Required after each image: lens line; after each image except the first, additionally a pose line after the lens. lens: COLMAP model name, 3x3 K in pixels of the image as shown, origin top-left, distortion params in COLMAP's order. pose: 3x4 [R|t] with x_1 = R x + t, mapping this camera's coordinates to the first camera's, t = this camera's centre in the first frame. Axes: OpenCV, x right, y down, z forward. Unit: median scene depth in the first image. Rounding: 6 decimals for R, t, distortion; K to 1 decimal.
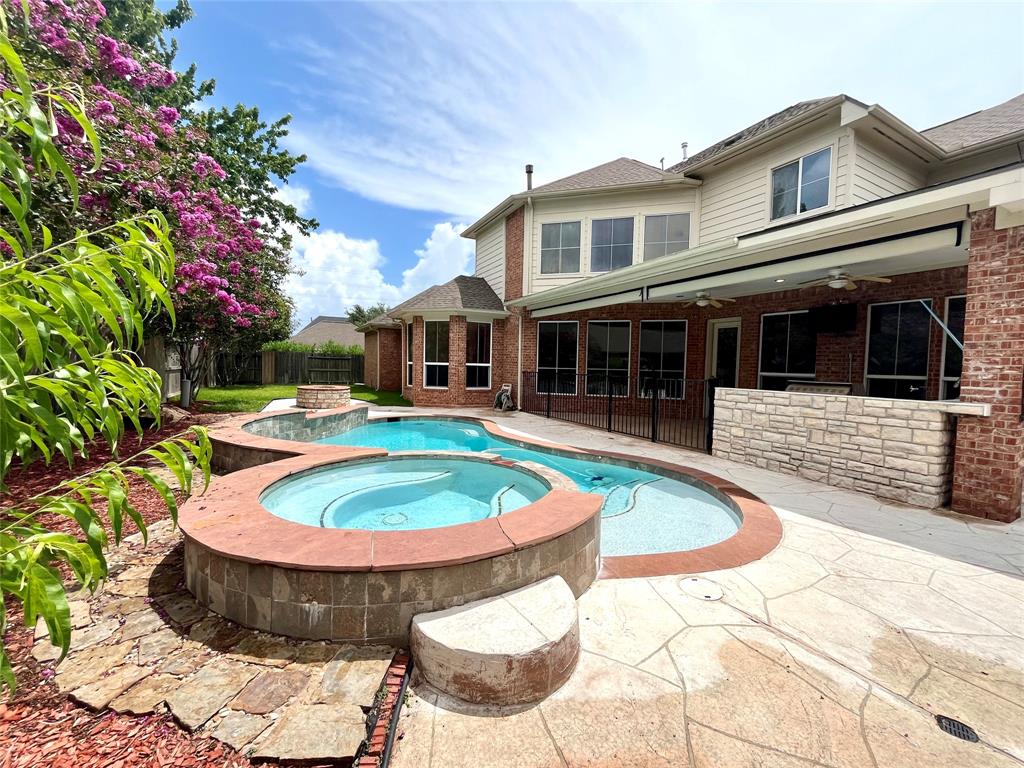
lens RADIAL K [[414.6, 0, 512.0], [0, 414.6, 384.0], [0, 0, 1]] dist [-0.001842, -0.000465]
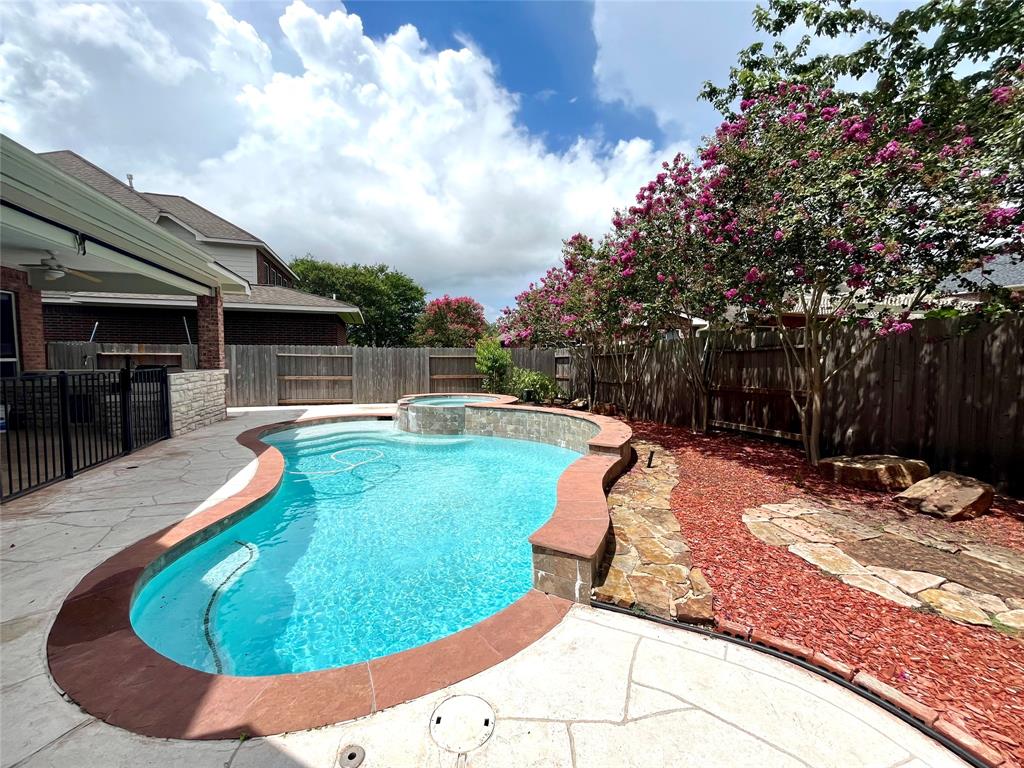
lens RADIAL K [[414.6, 0, 512.0], [0, 414.6, 384.0], [0, 0, 1]] dist [-0.001842, -0.000465]
pose [[-0.985207, -0.039211, 0.166822, -0.440793], [-0.019920, 0.993075, 0.115781, -0.085273], [-0.170206, 0.110745, -0.979166, 1.485142]]
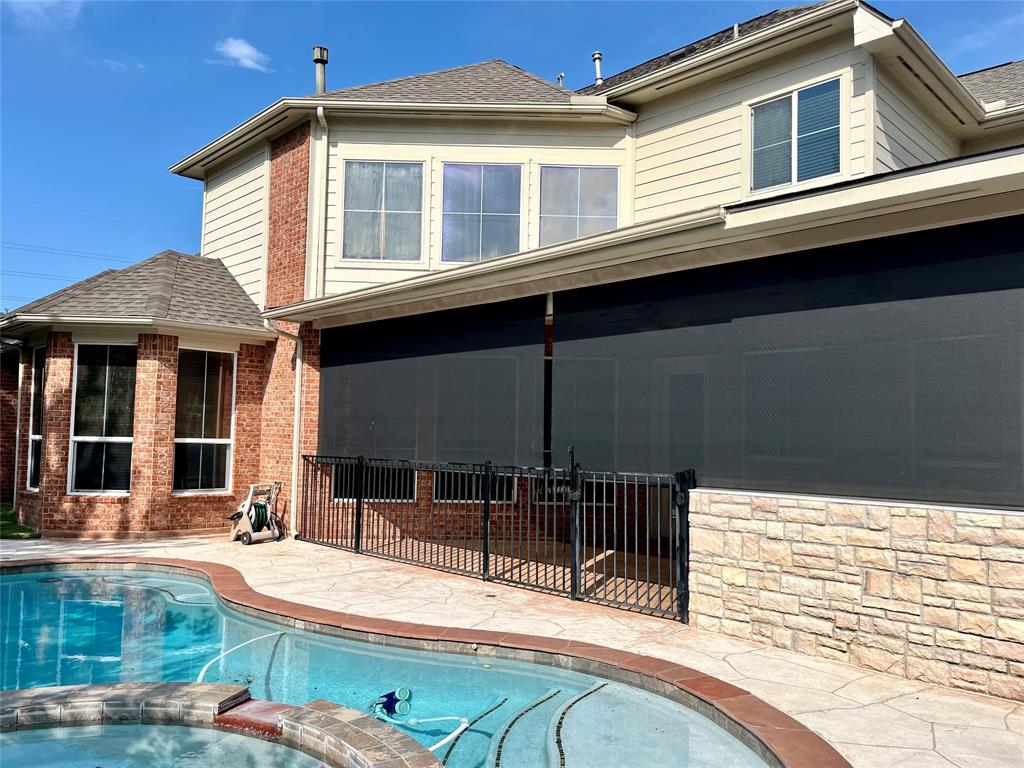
lens RADIAL K [[769.5, 0, 508.3], [0, 769.5, 389.6], [0, 0, 1]] dist [0.023789, -0.003268]
pose [[0.958619, 0.016327, 0.284225, -0.001072], [0.013501, 0.994624, -0.102669, -0.015036], [-0.284373, 0.102258, 0.953245, 0.105801]]
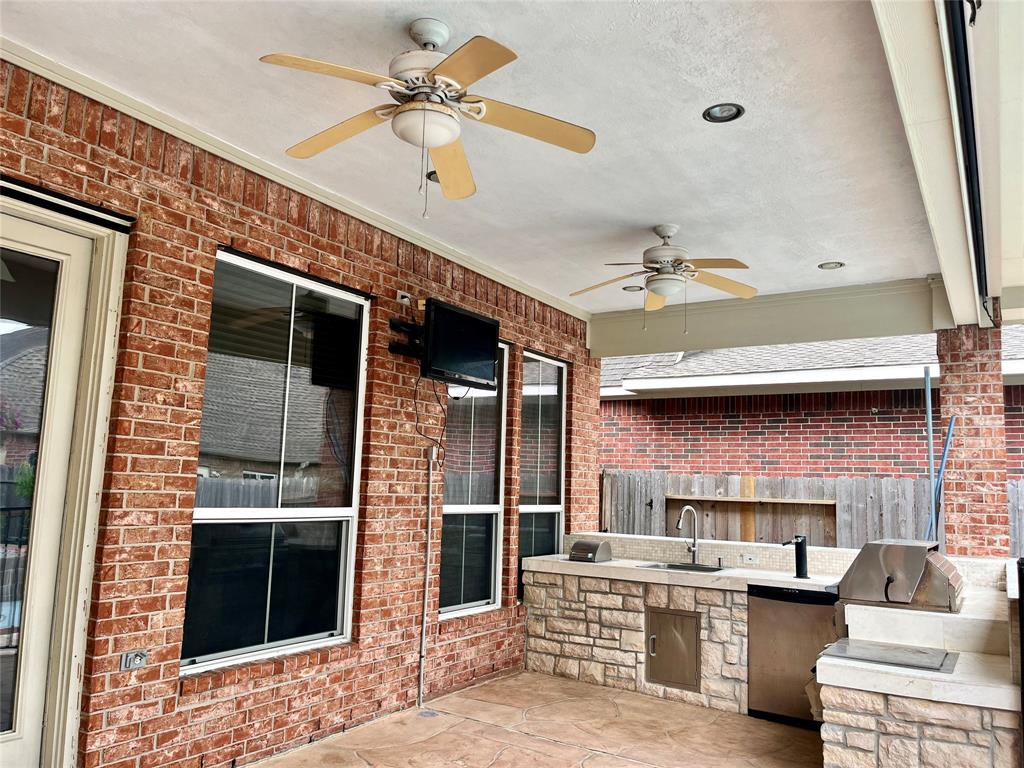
lens RADIAL K [[769.5, 0, 508.3], [0, 769.5, 389.6], [0, 0, 1]] dist [0.023789, -0.003268]
pose [[-0.498942, 0.074047, 0.863466, 0.183166], [-0.002044, 0.996240, -0.086614, -0.061250], [-0.866633, -0.044980, -0.496914, 1.187338]]
